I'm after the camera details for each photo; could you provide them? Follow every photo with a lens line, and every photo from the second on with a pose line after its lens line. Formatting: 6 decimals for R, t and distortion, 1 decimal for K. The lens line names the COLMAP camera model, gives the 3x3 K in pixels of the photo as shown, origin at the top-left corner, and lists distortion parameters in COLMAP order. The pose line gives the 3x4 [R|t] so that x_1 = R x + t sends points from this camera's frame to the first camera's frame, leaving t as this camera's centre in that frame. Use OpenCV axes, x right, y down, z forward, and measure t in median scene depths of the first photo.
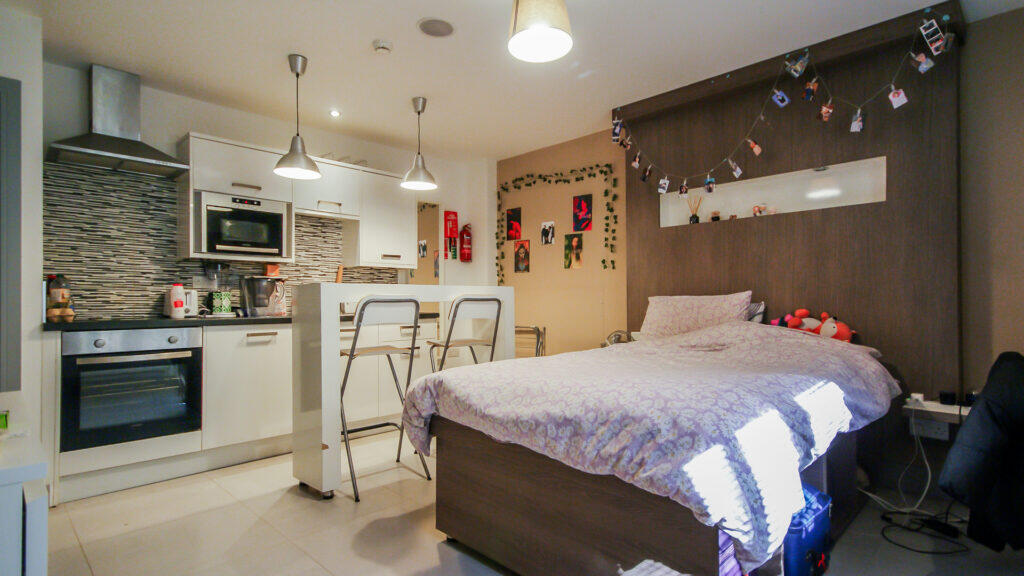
lens RADIAL K [[542.5, 0, 518.3], [0, 542.5, 293.7], [0, 0, 1]] dist [0.008394, 0.002867]
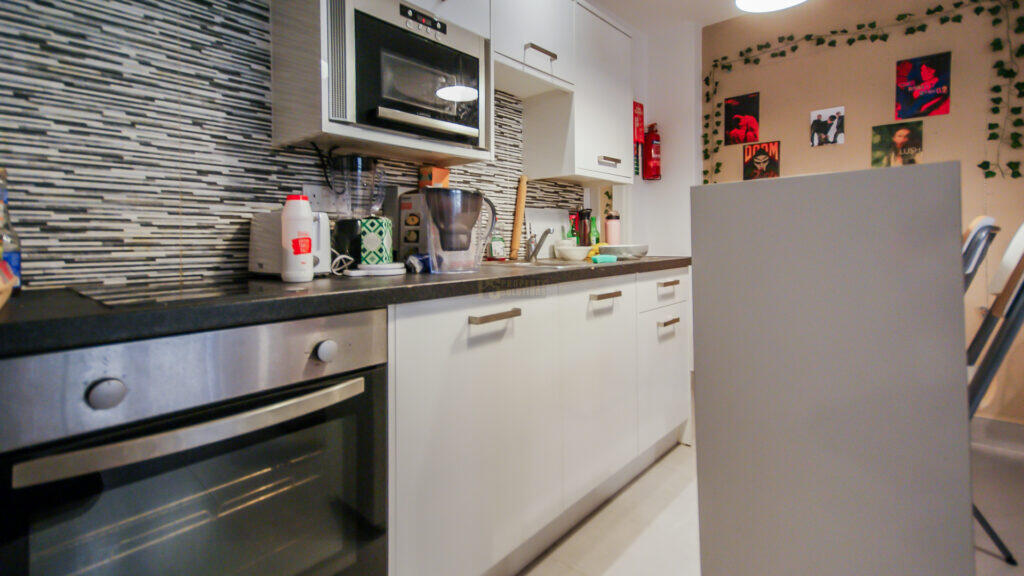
lens RADIAL K [[488.6, 0, 499.7], [0, 488.6, 235.6], [0, 0, 1]] dist [0.013050, -0.000949]
pose [[0.999154, -0.009723, 0.039949, -0.386731], [0.009640, 0.999951, 0.002266, 0.009613], [-0.039969, -0.001878, 0.999199, 0.500037]]
